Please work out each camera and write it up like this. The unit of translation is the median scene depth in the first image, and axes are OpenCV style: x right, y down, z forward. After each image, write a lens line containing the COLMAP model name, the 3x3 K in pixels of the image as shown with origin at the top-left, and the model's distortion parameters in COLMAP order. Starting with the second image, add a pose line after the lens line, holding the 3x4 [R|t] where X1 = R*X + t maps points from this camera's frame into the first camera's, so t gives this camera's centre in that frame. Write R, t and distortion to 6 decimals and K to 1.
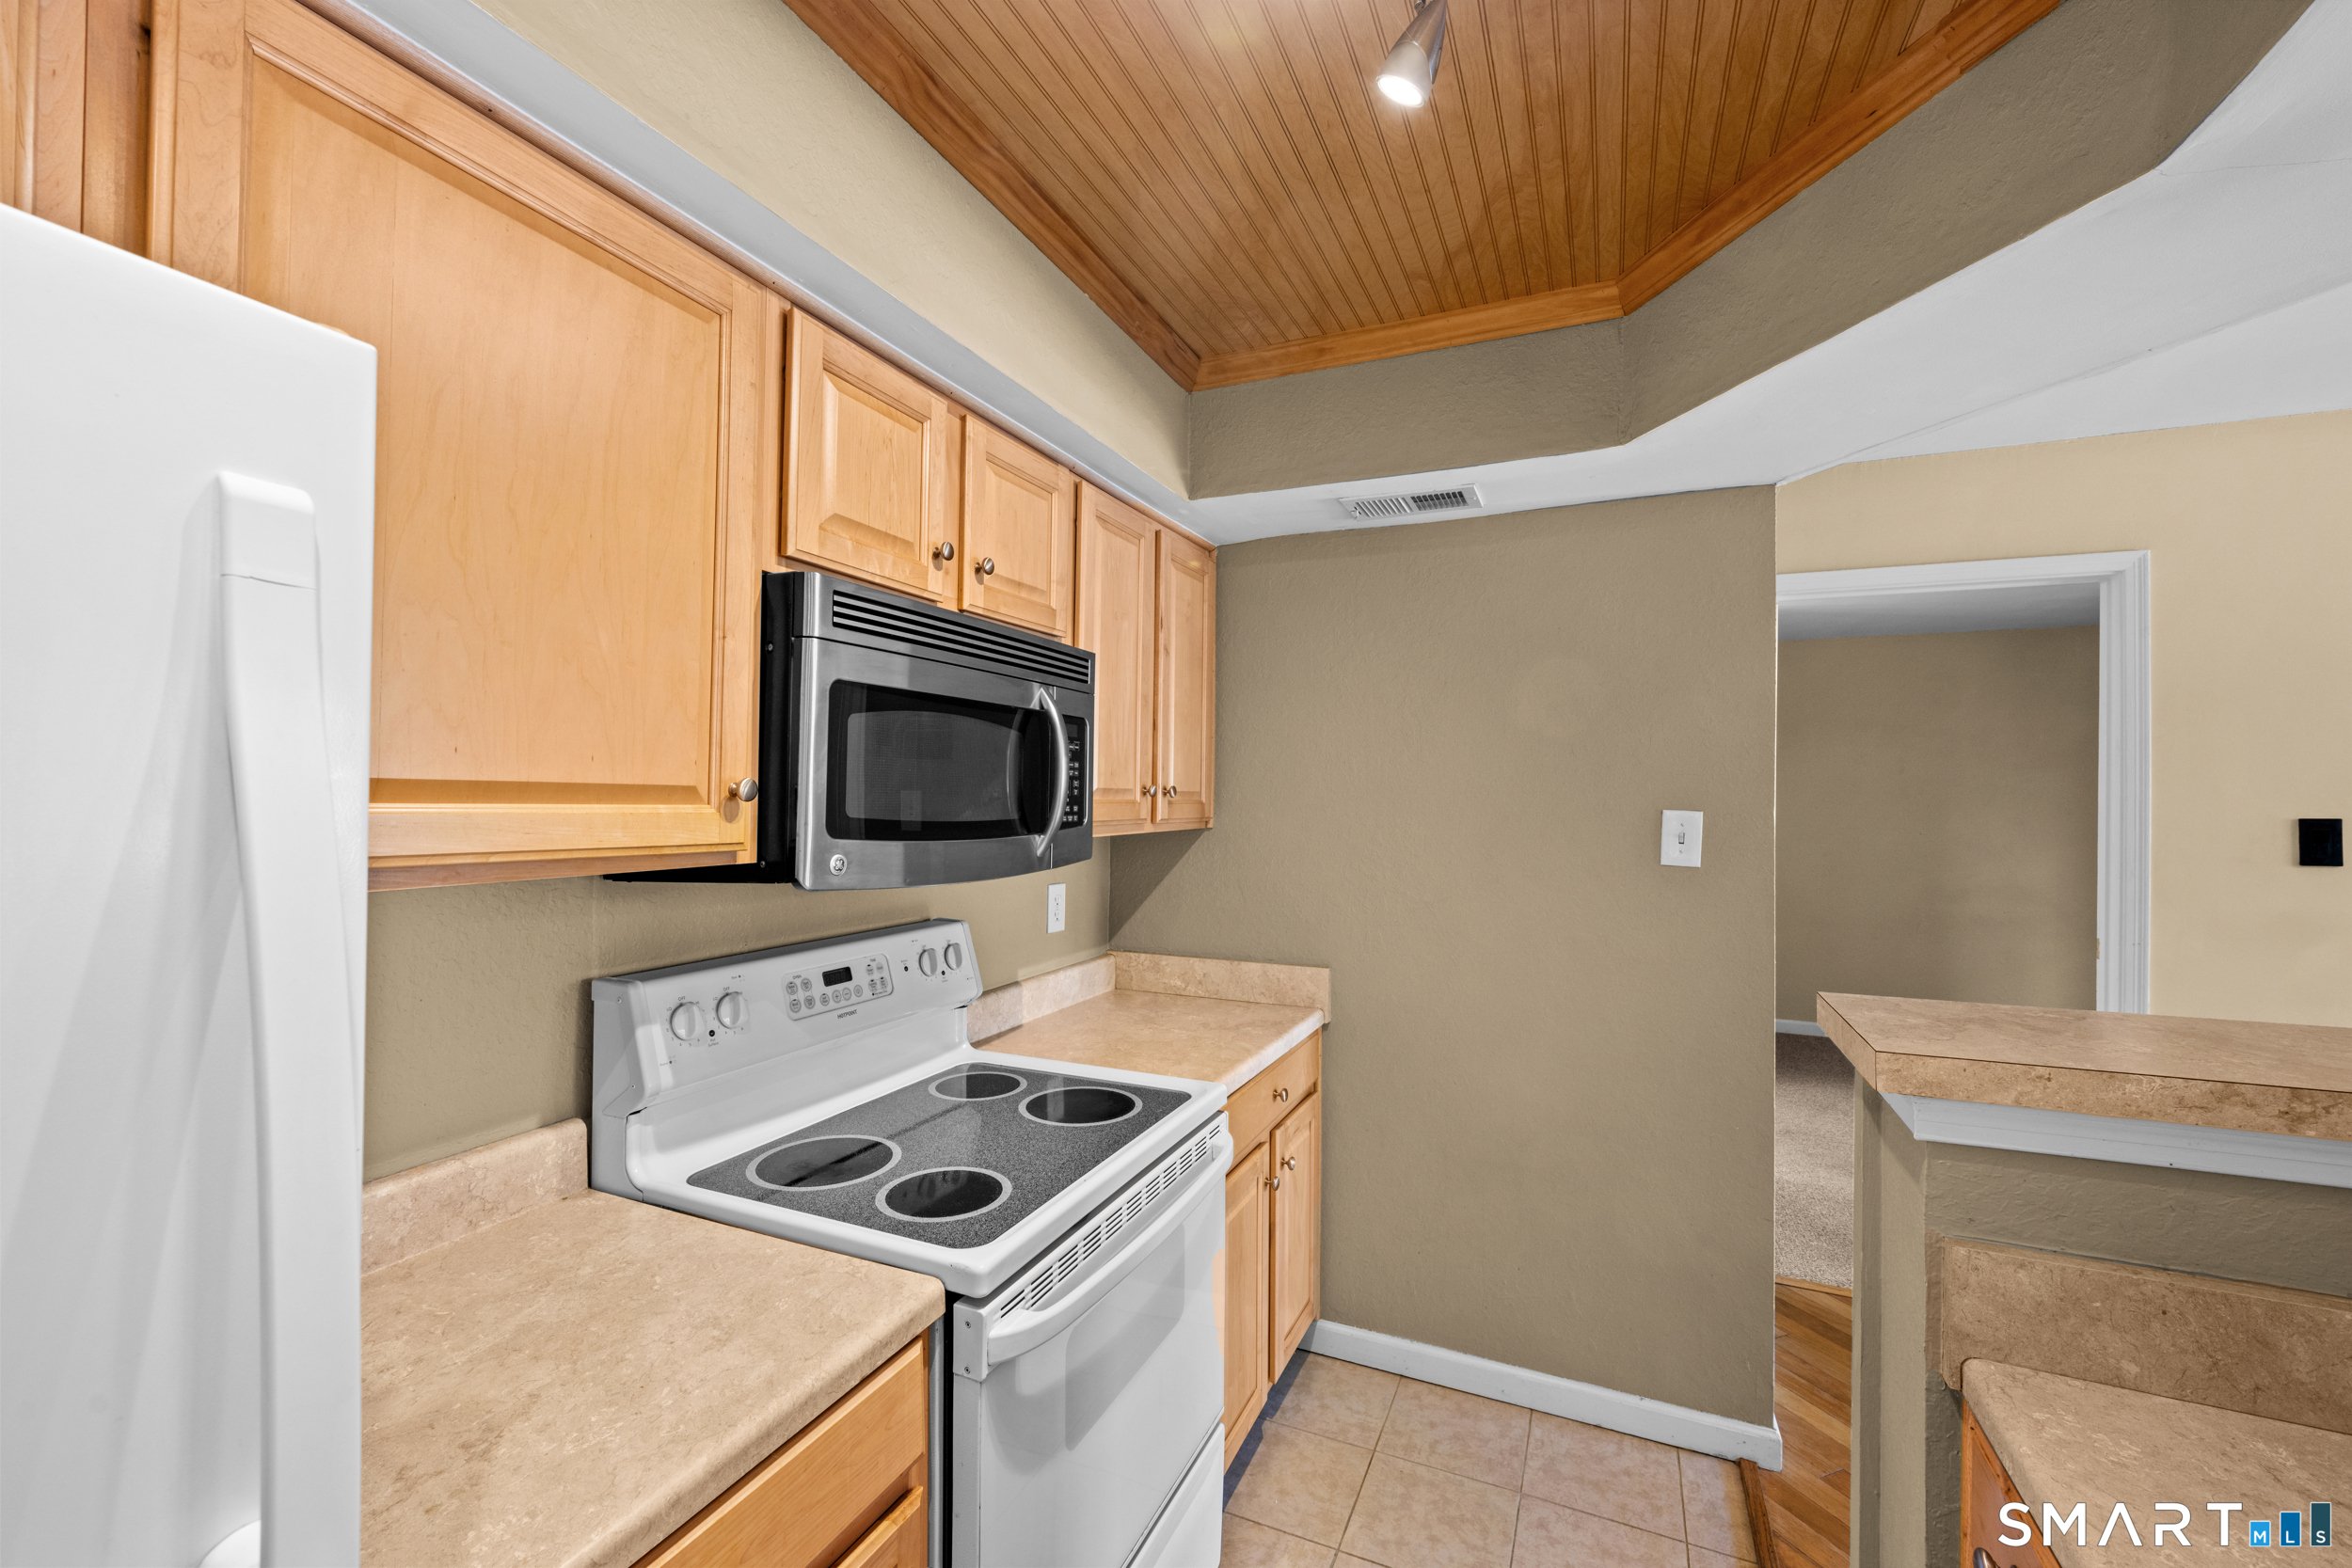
lens RADIAL K [[973.8, 0, 1176.6], [0, 973.8, 788.7], [0, 0, 1]] dist [-0.003607, -0.000152]
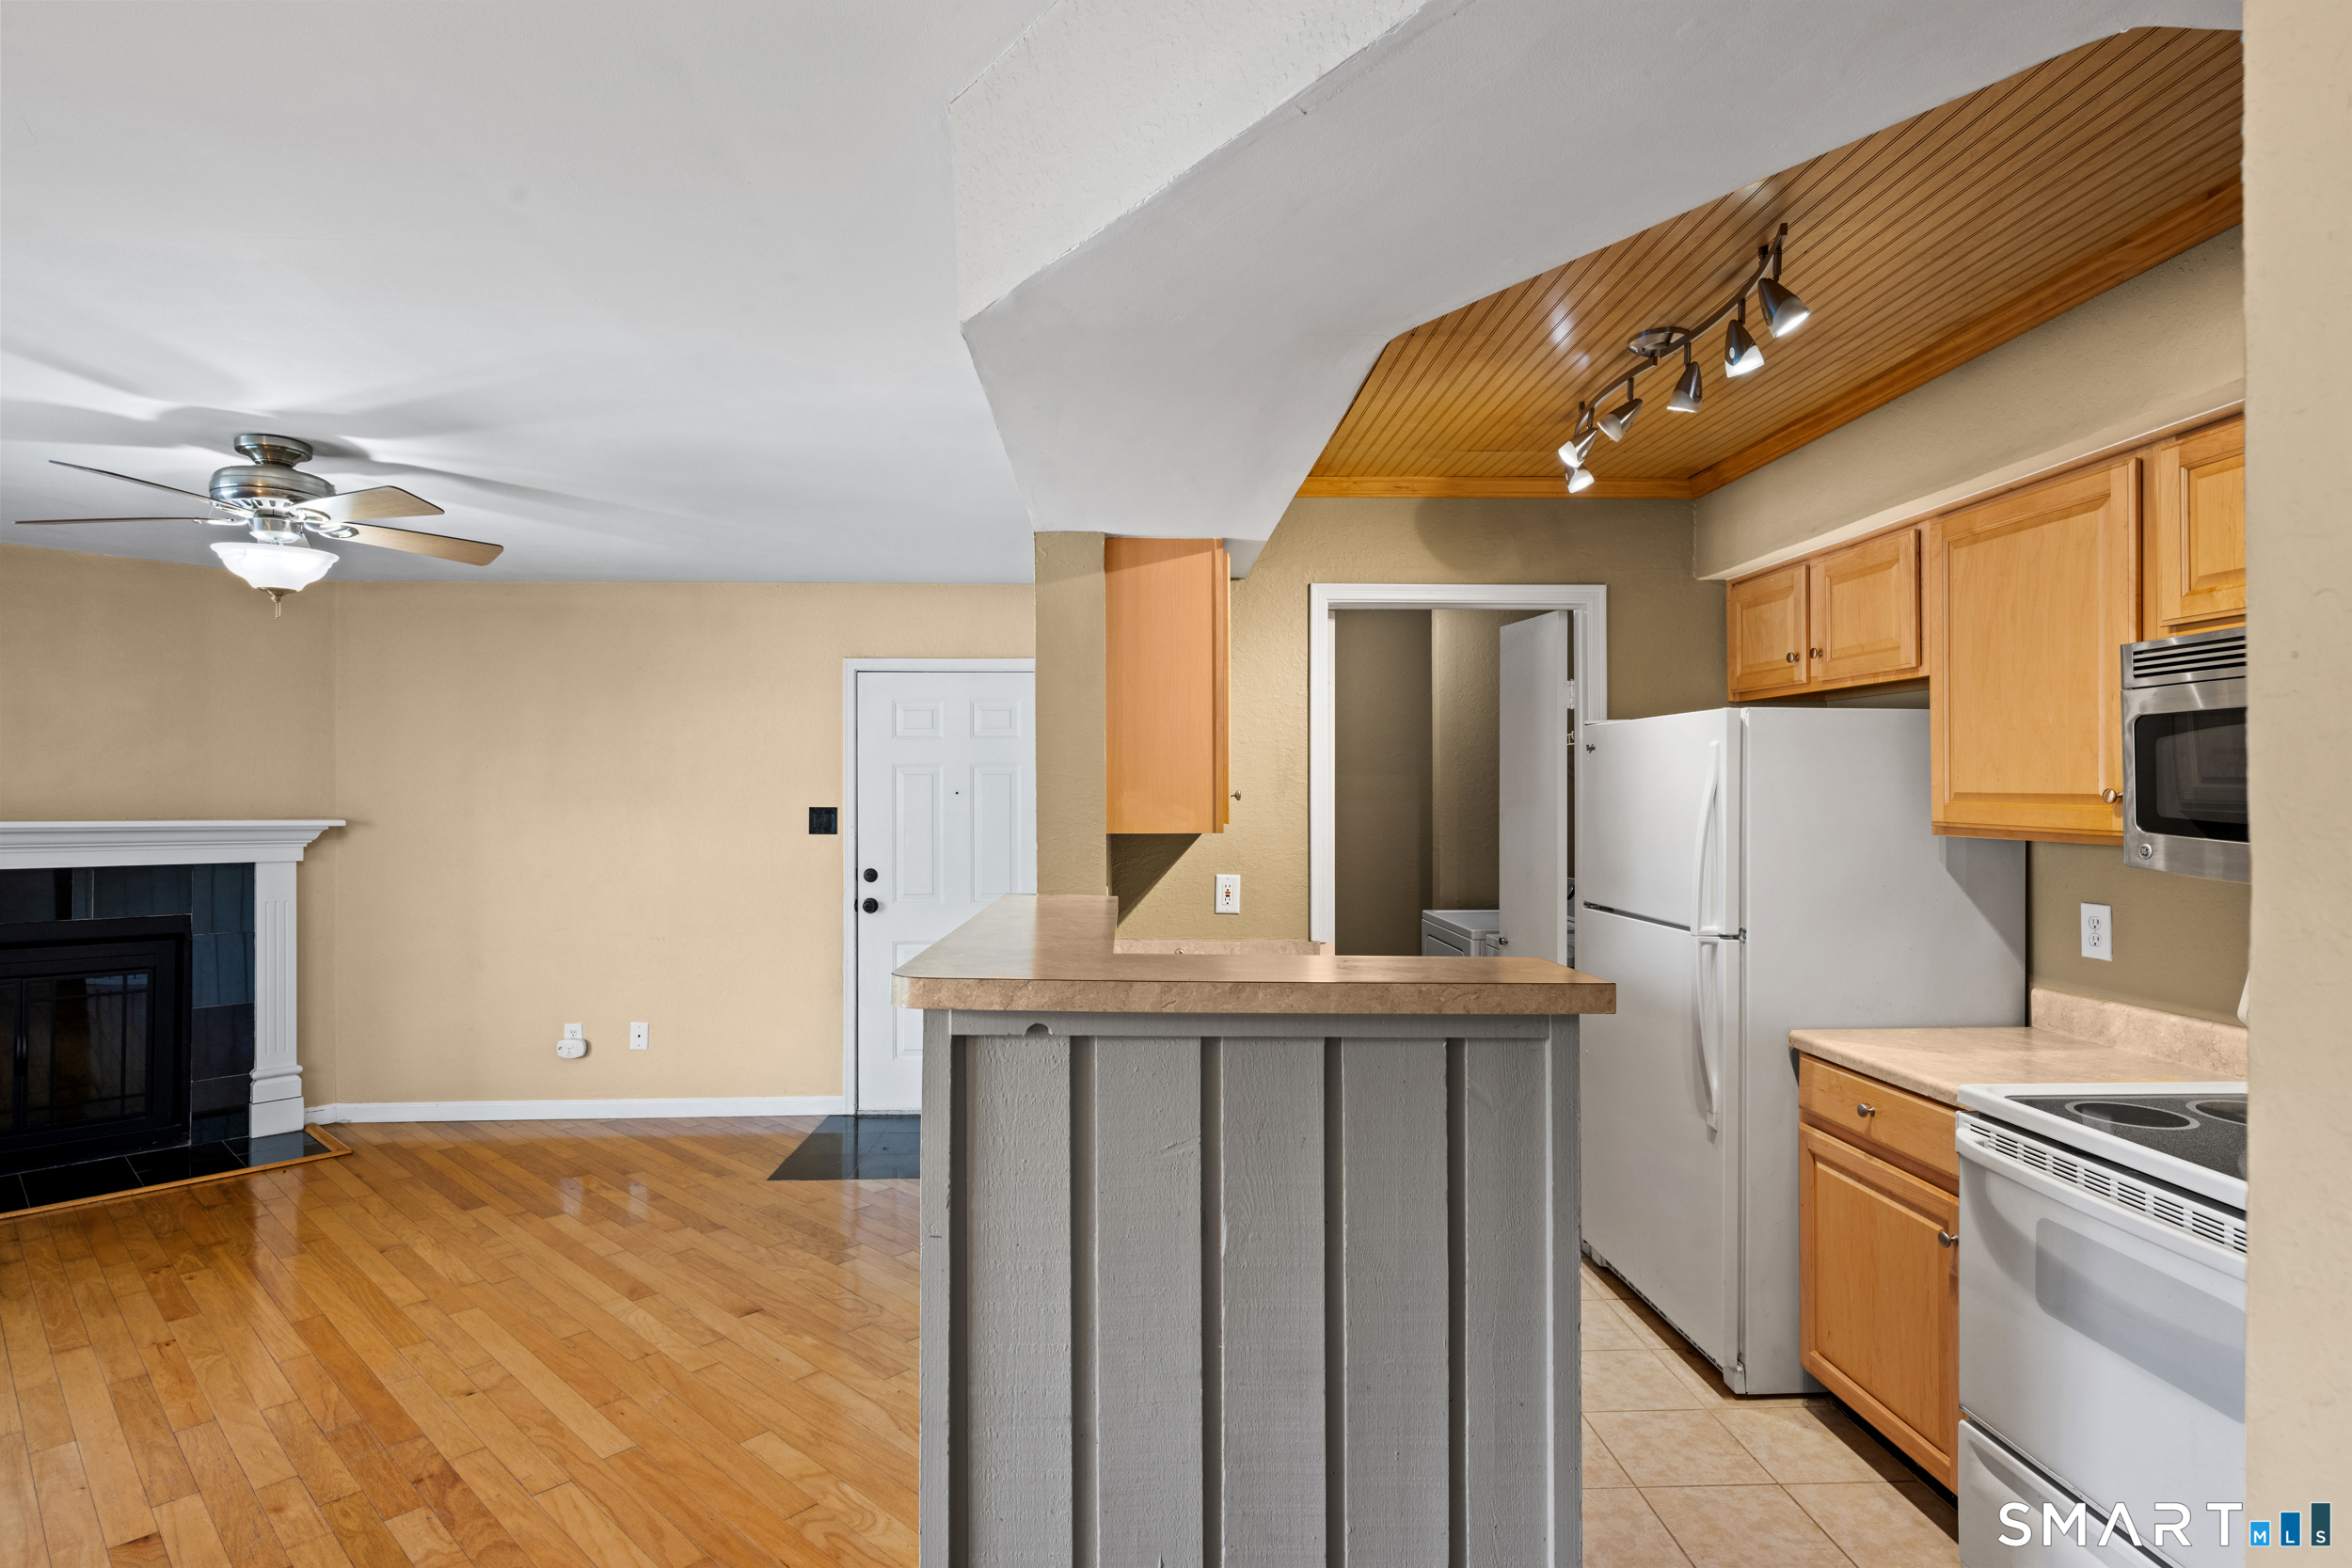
lens RADIAL K [[1173.2, 0, 1176.9], [0, 1173.2, 790.3], [0, 0, 1]] dist [-0.000267, 0.000981]
pose [[-0.895587, -0.009368, -0.444788, 1.225008], [-0.006067, 0.999942, -0.008845, 0.012817], [0.444845, -0.005223, -0.895592, 1.435629]]
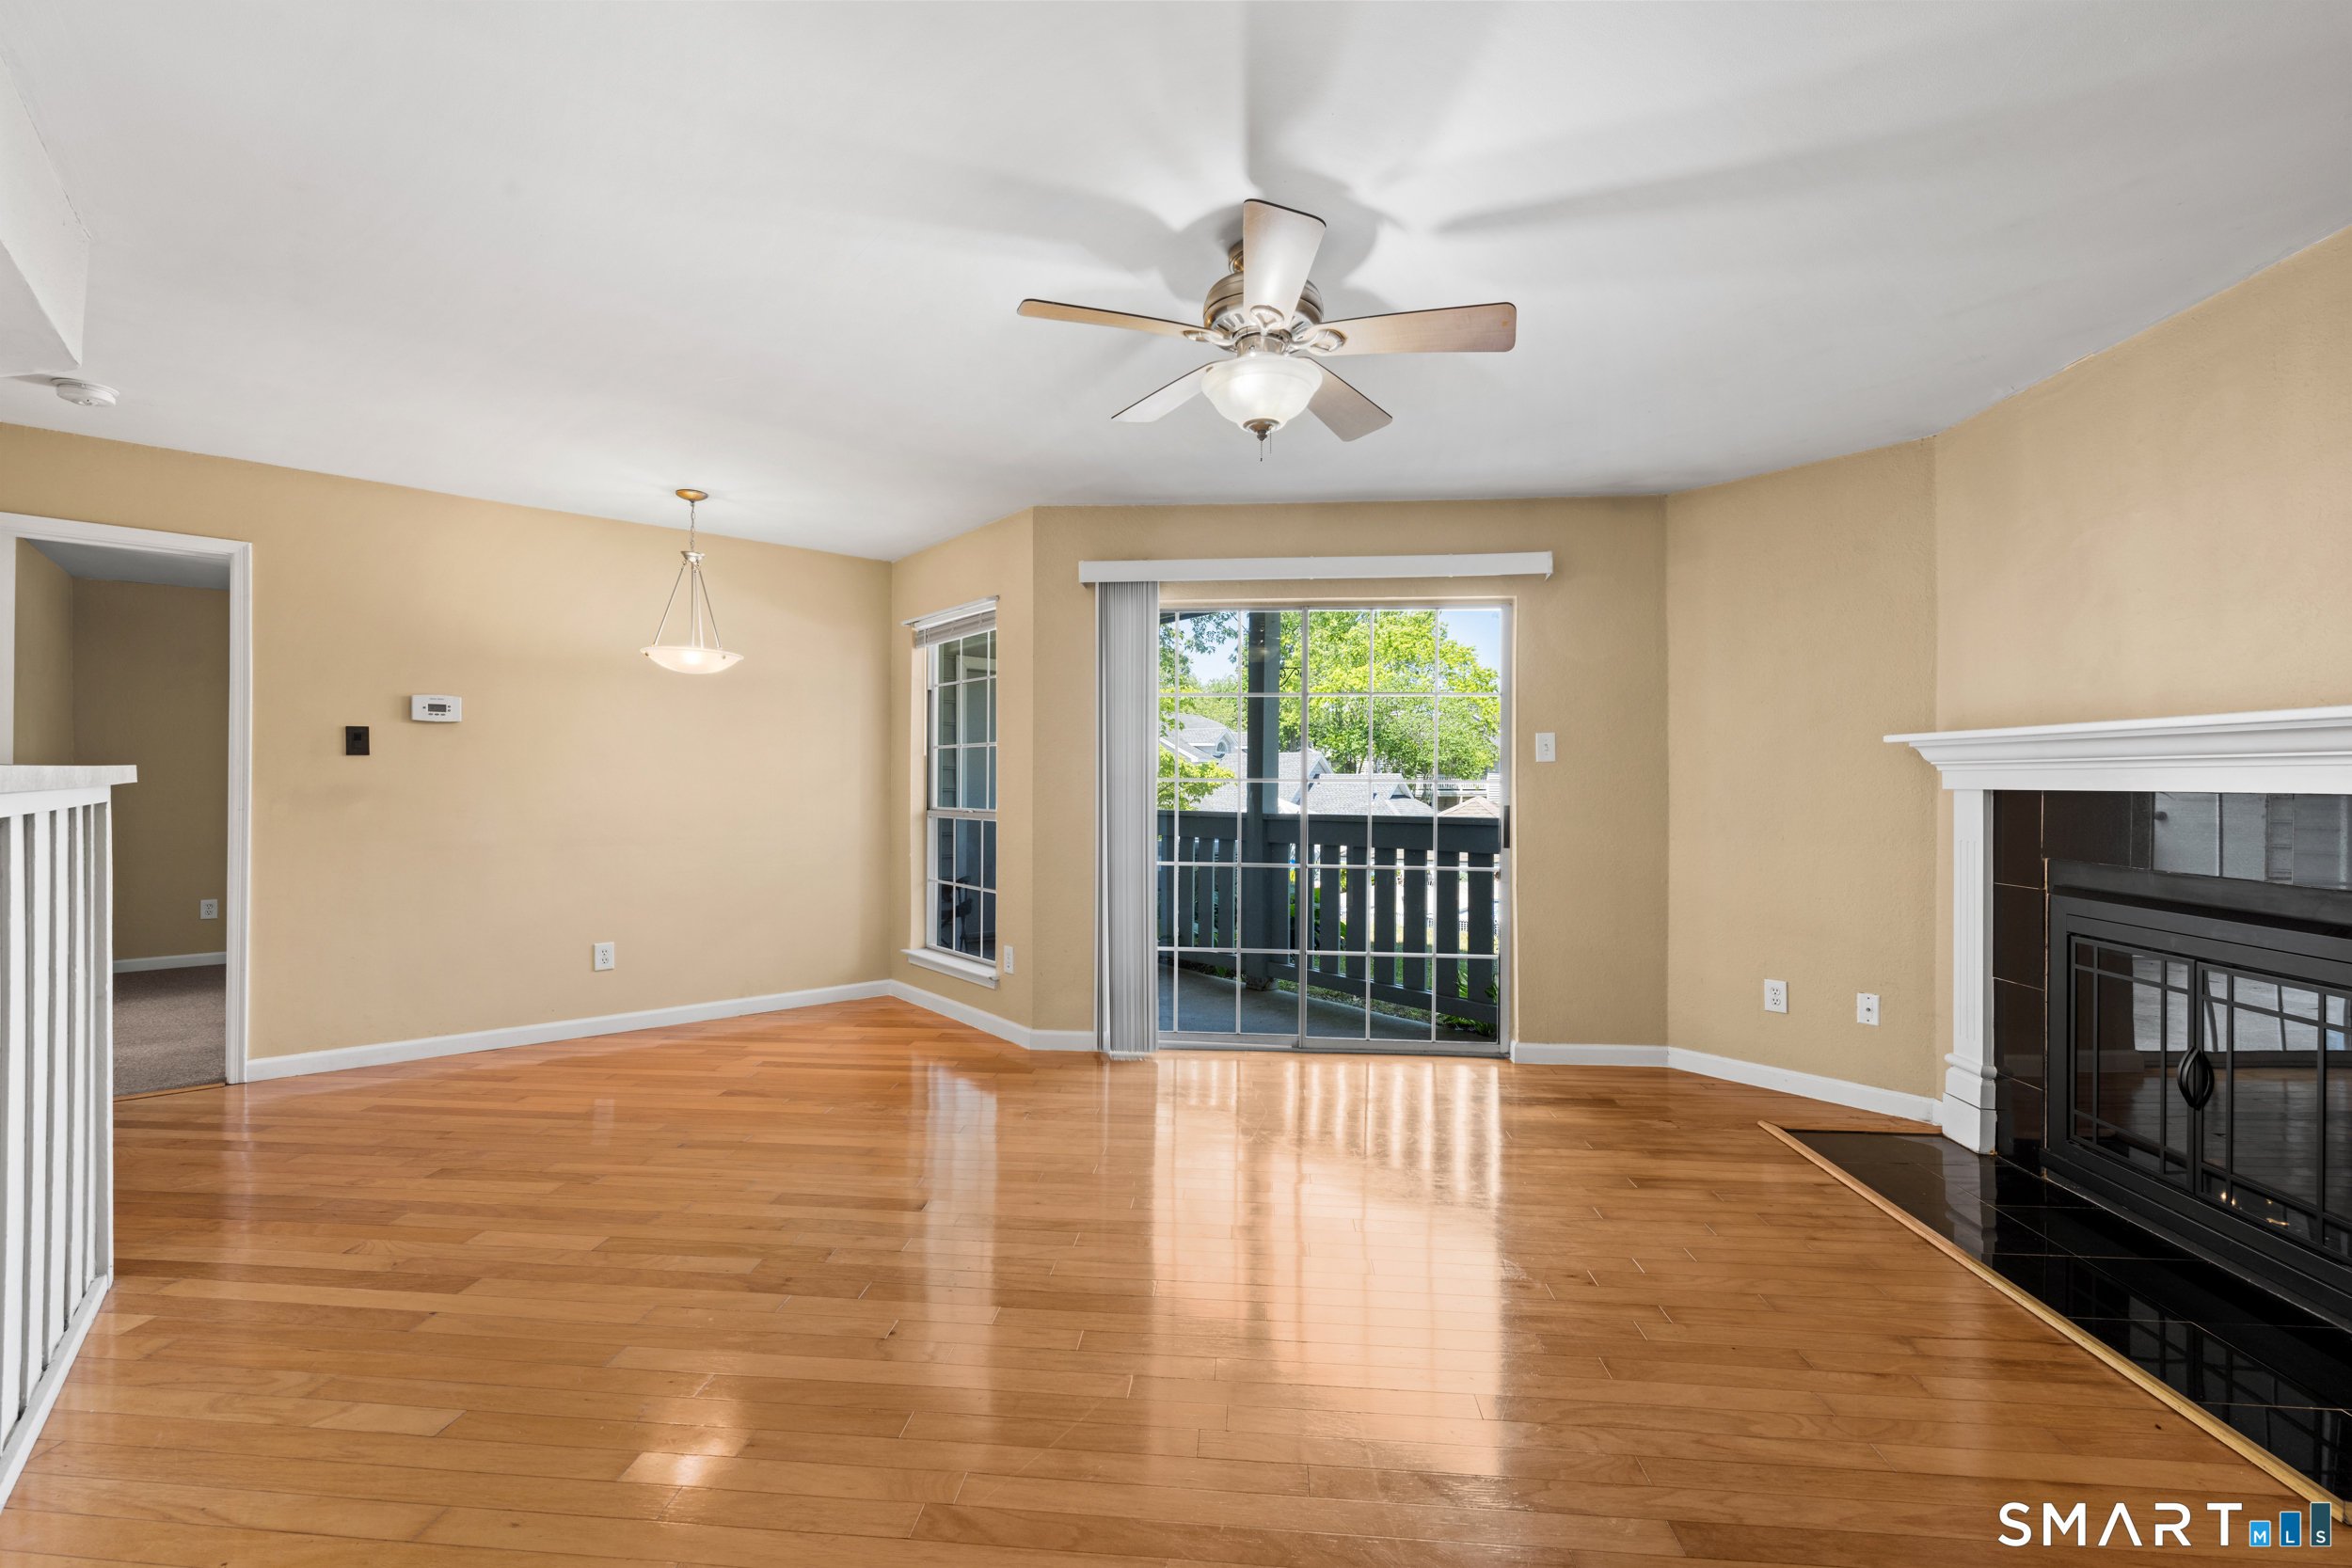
lens RADIAL K [[986.0, 0, 1176.0], [0, 986.0, 784.0], [0, 0, 1]] dist [0.000636, 0.000047]
pose [[0.436180, -0.005791, 0.899841, 0.402989], [-0.001679, 0.999972, 0.007249, 0.165738], [-0.899858, -0.004672, 0.436159, -1.421877]]
